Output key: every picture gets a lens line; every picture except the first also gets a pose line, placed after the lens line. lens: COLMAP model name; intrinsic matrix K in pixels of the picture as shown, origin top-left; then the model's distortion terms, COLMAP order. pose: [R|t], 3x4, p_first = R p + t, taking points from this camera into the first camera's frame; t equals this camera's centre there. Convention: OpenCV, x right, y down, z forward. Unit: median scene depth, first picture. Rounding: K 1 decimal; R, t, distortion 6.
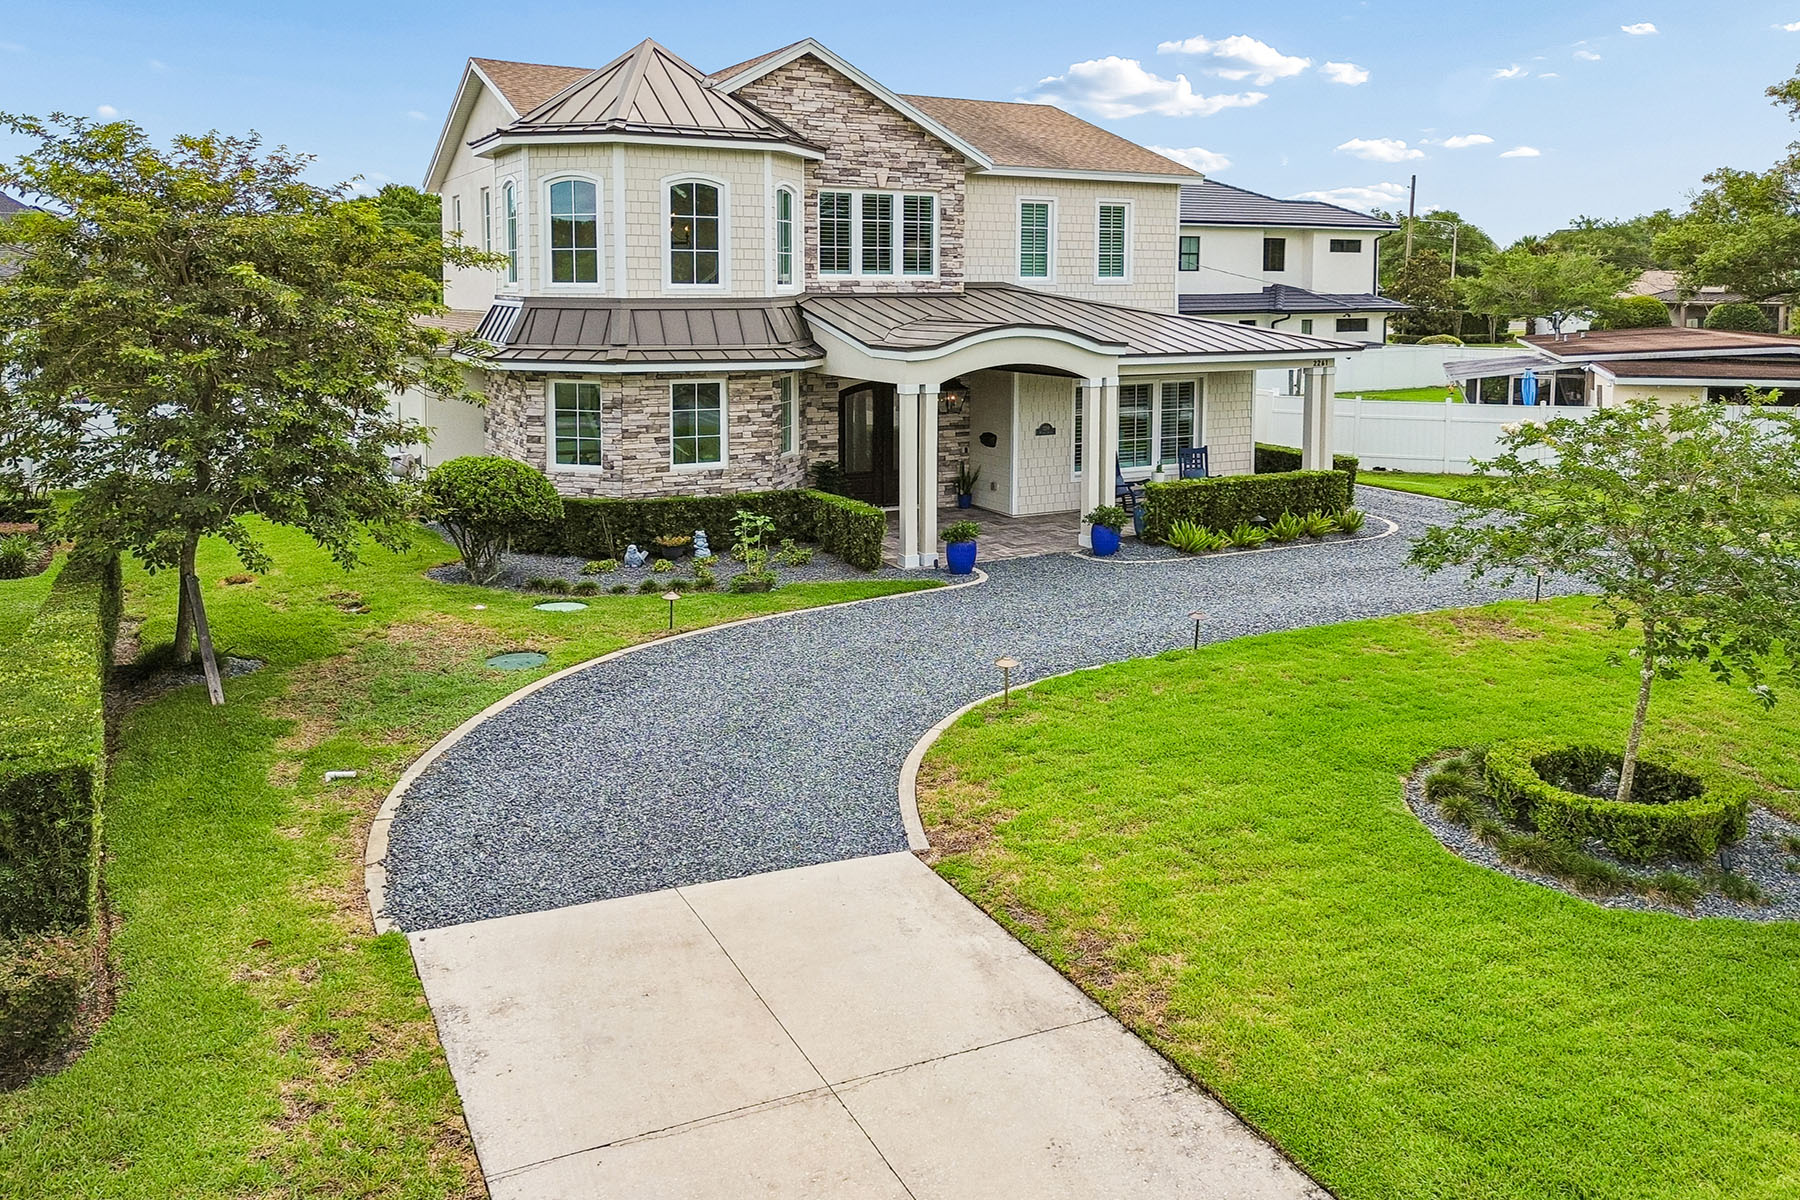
lens RADIAL K [[1377.5, 0, 910.1], [0, 1377.5, 329.1], [0, 0, 1]] dist [-0.009776, 0.000447]
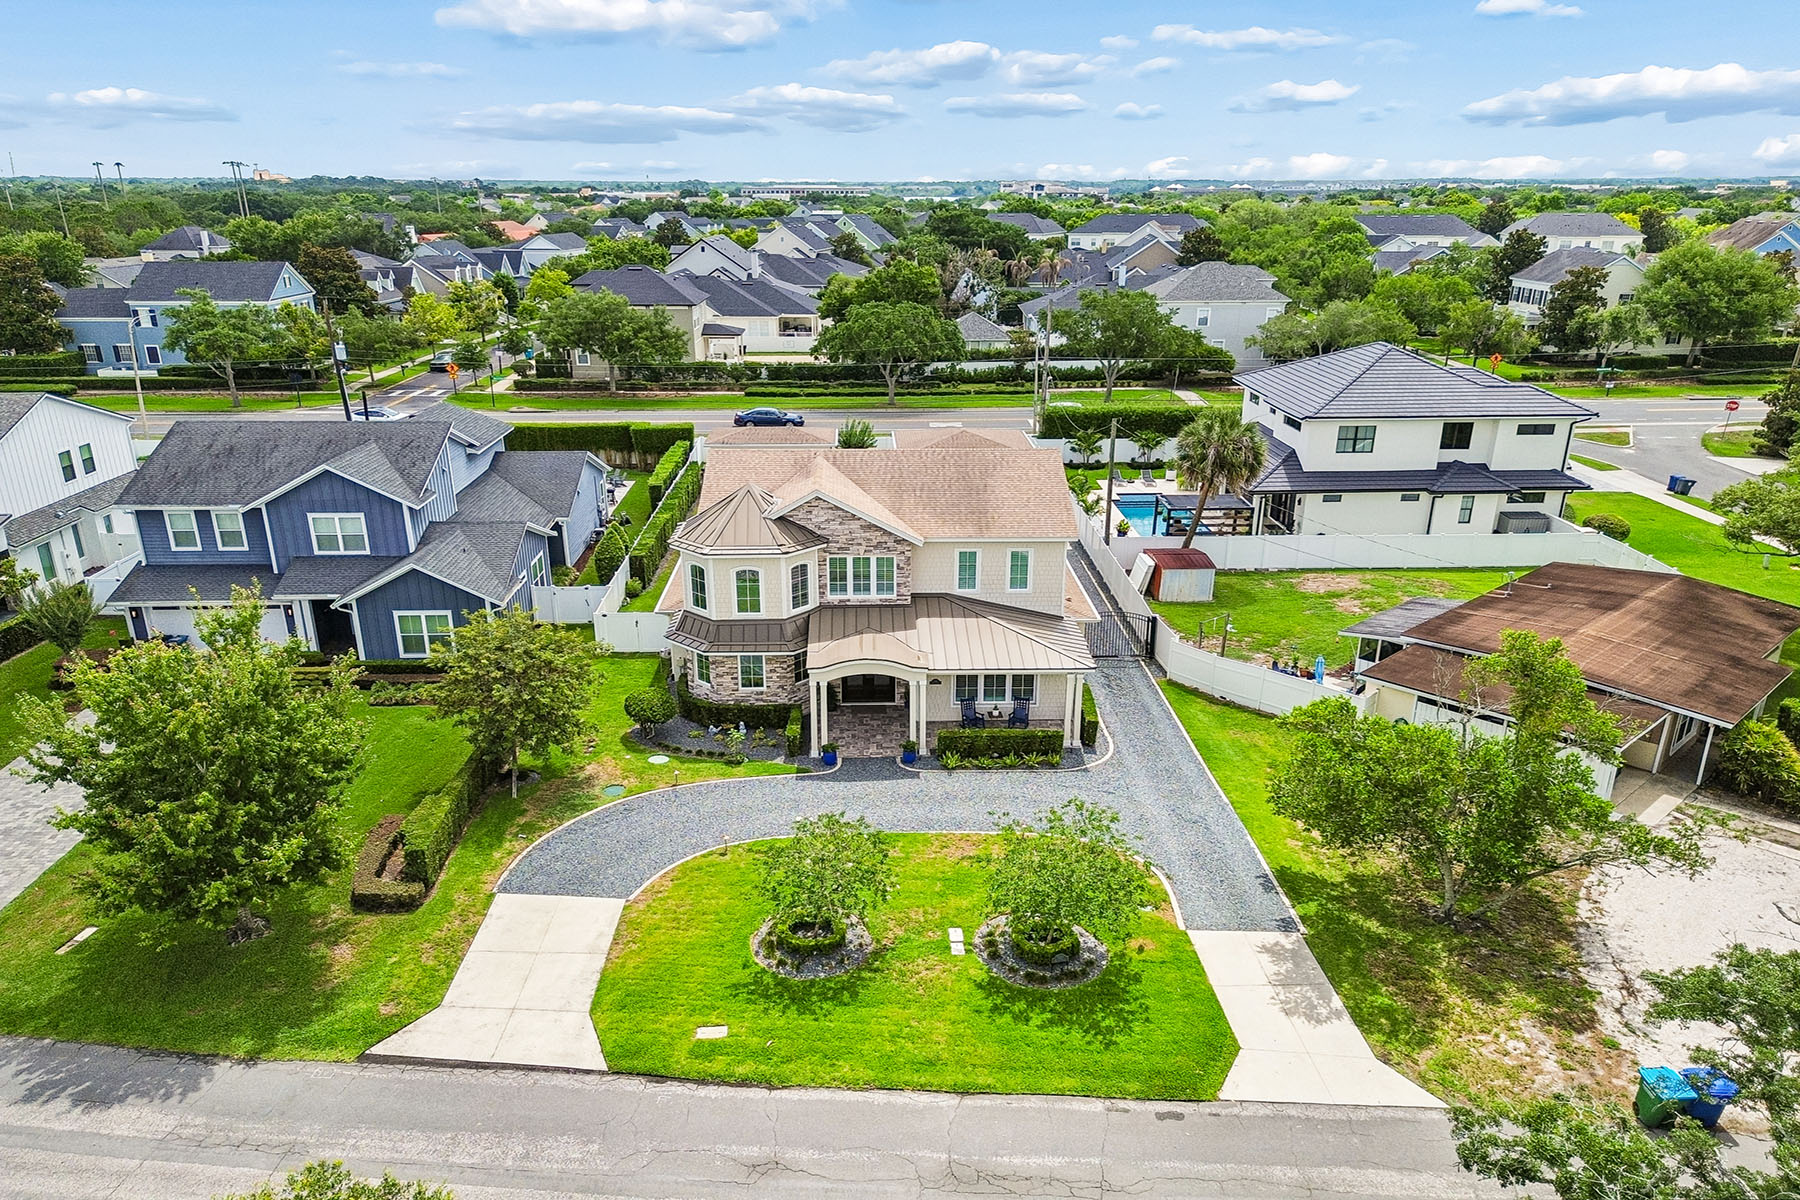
lens RADIAL K [[1257.0, 0, 903.5], [0, 1257.0, 690.9], [0, 0, 1]] dist [0.054174, -0.040450]
pose [[0.890981, 0.166495, -0.422413, 0.838737], [-0.011397, 0.938249, 0.345774, -0.550882], [0.453898, -0.303264, 0.837859, -0.546762]]
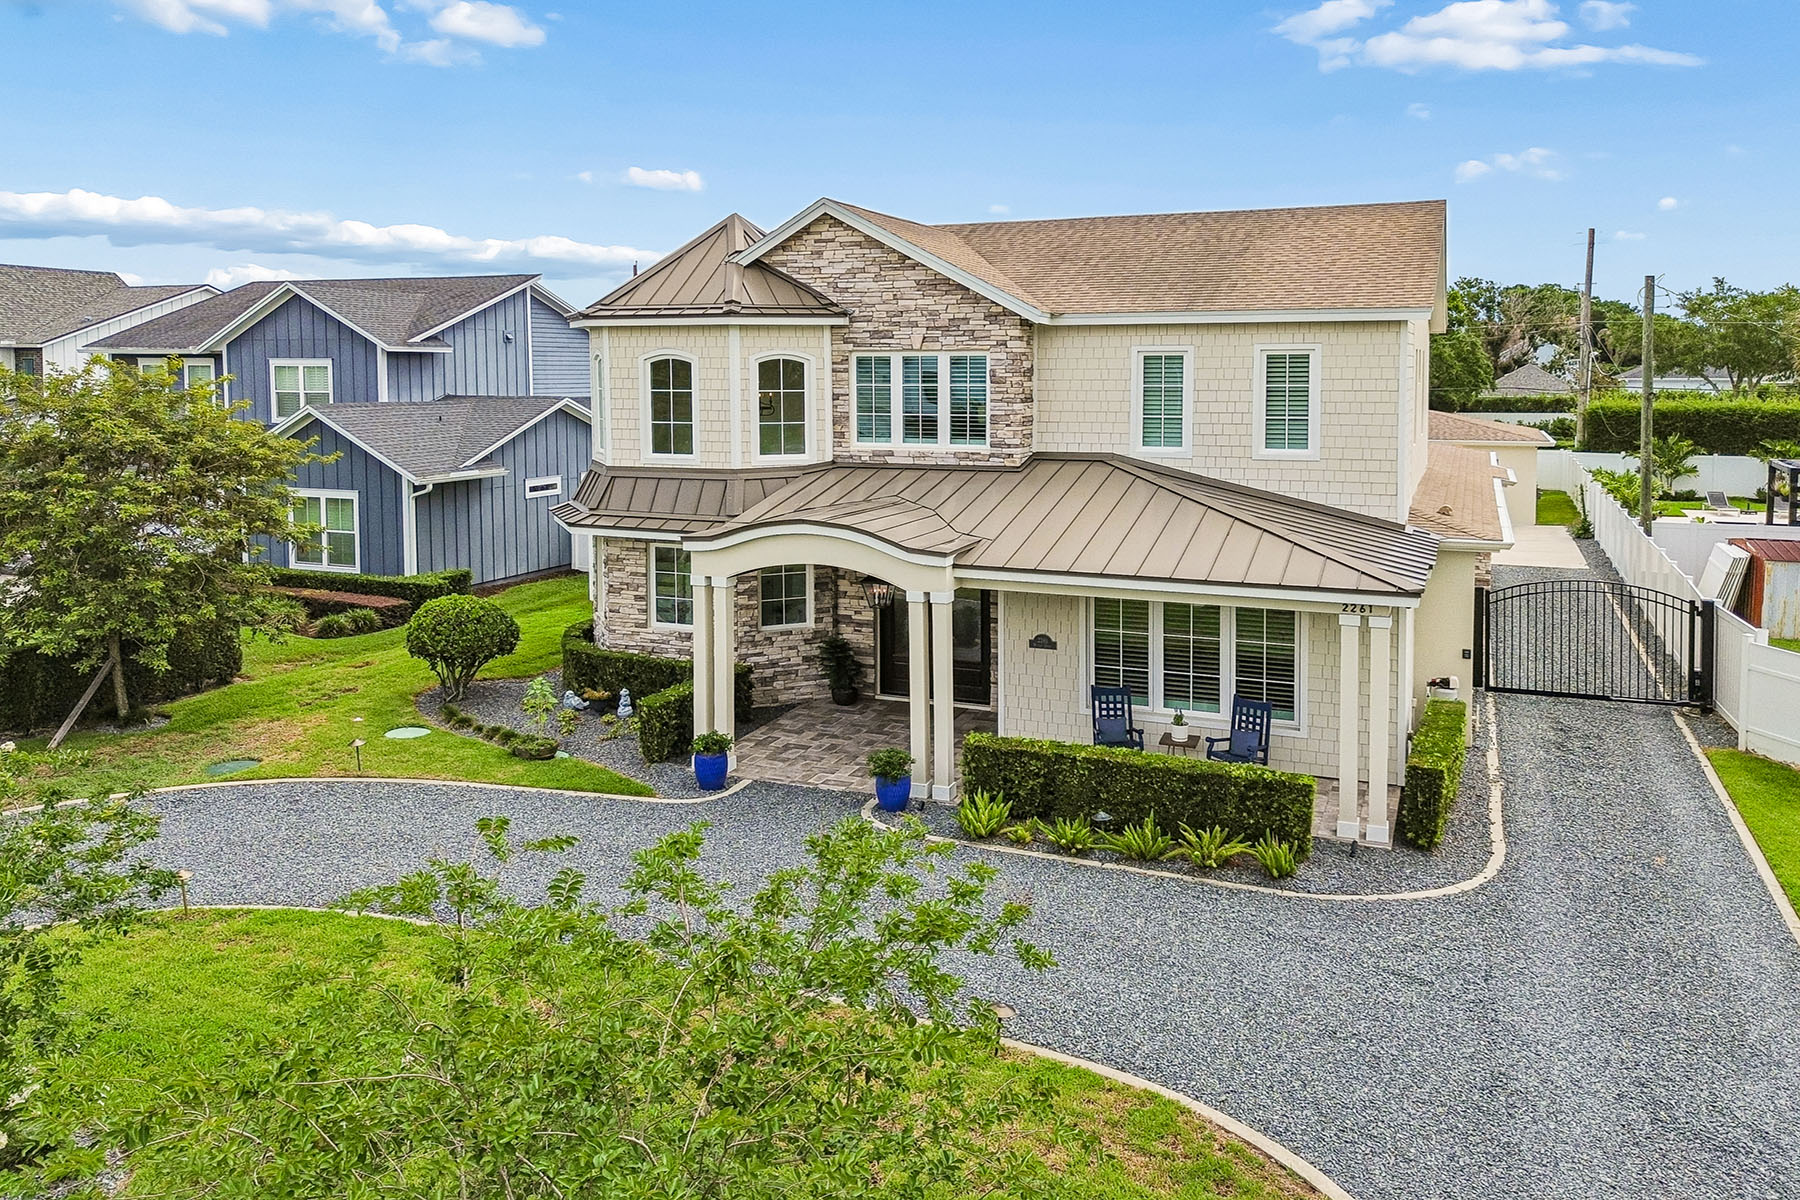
lens RADIAL K [[1357.6, 0, 900.8], [0, 1357.6, 397.7], [0, 0, 1]] dist [0.038219, -0.004358]
pose [[0.618686, 0.018117, -0.785429, 0.692552], [-0.019175, 0.999784, 0.007957, -0.078833], [0.785404, 0.010138, 0.618900, 0.442385]]
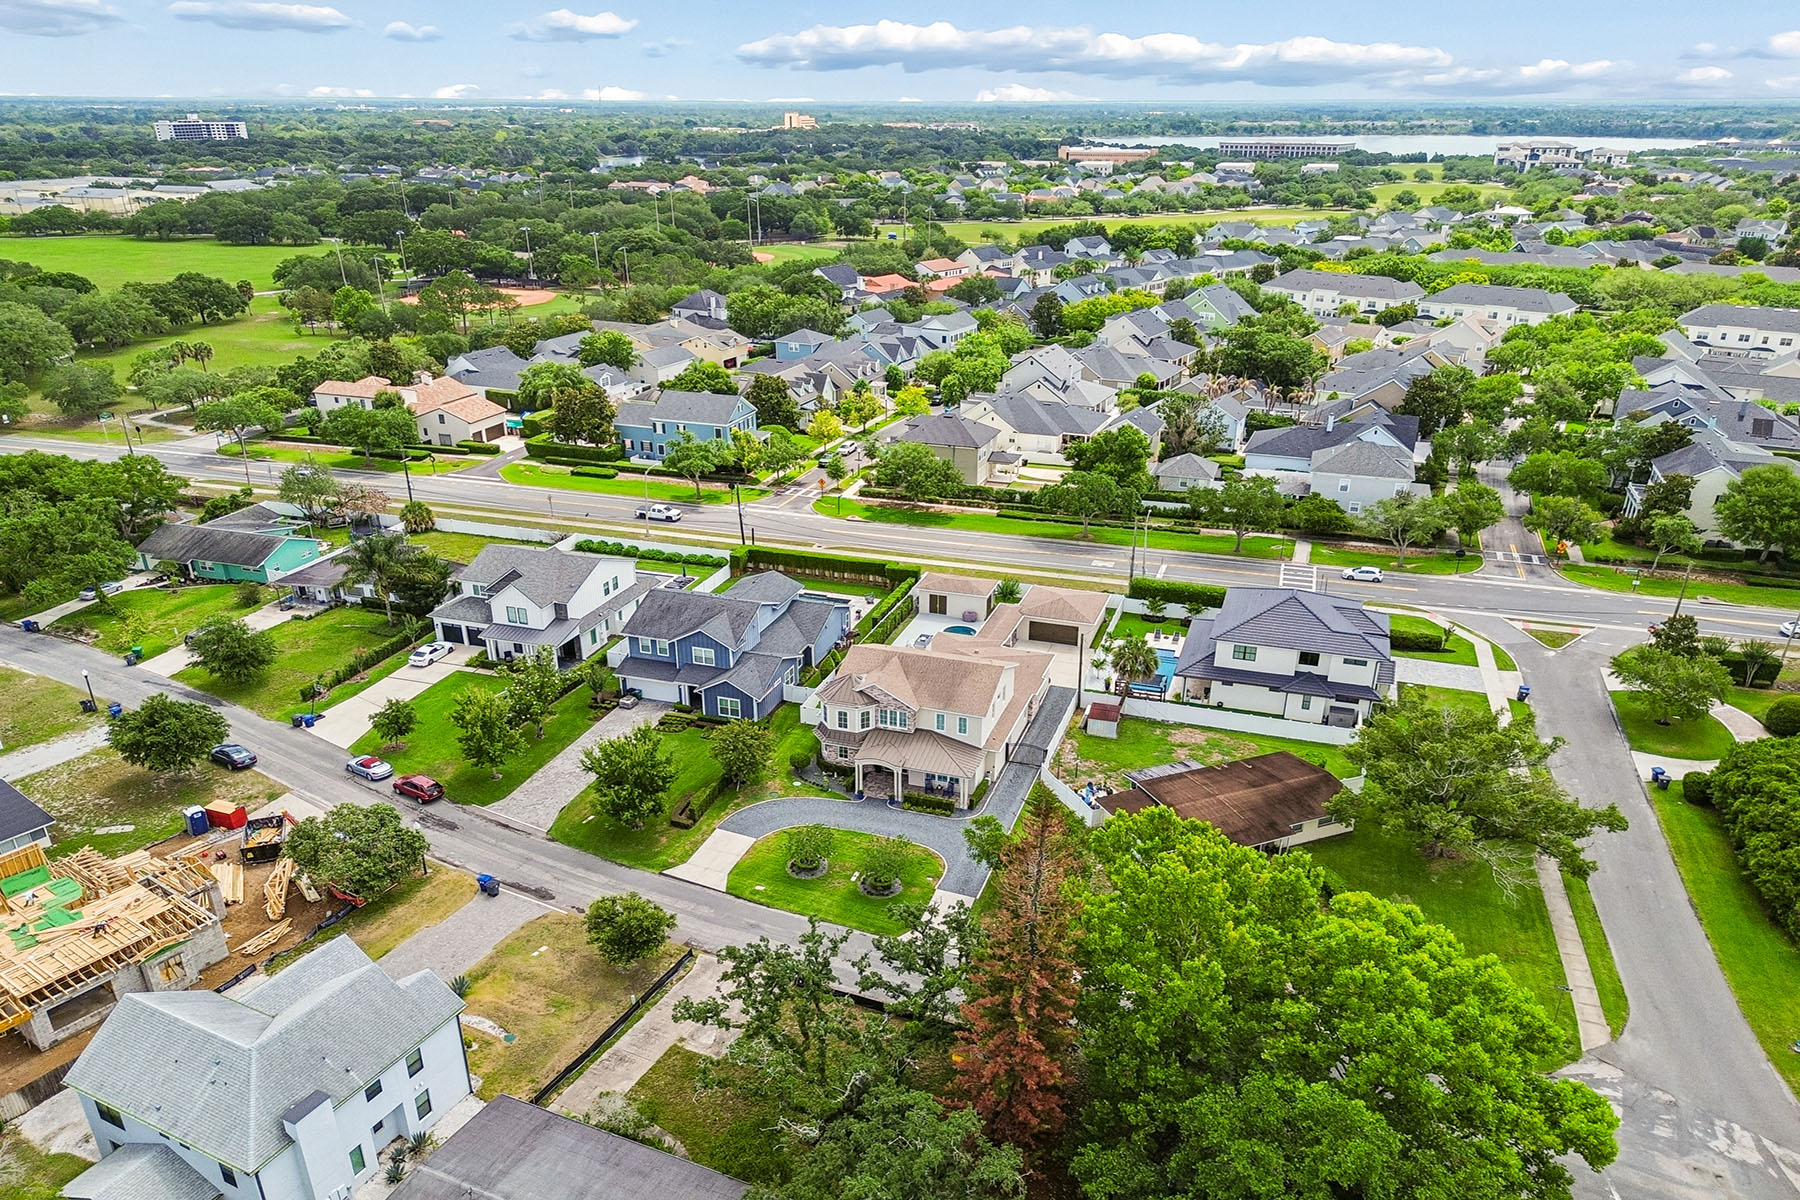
lens RADIAL K [[1276.8, 0, 901.4], [0, 1276.8, 648.7], [0, 0, 1]] dist [0.065191, -0.059811]
pose [[0.673928, 0.284872, -0.681666, 2.876227], [-0.022543, 0.930170, 0.366436, -1.876302], [0.738453, -0.231585, 0.633289, -1.641298]]
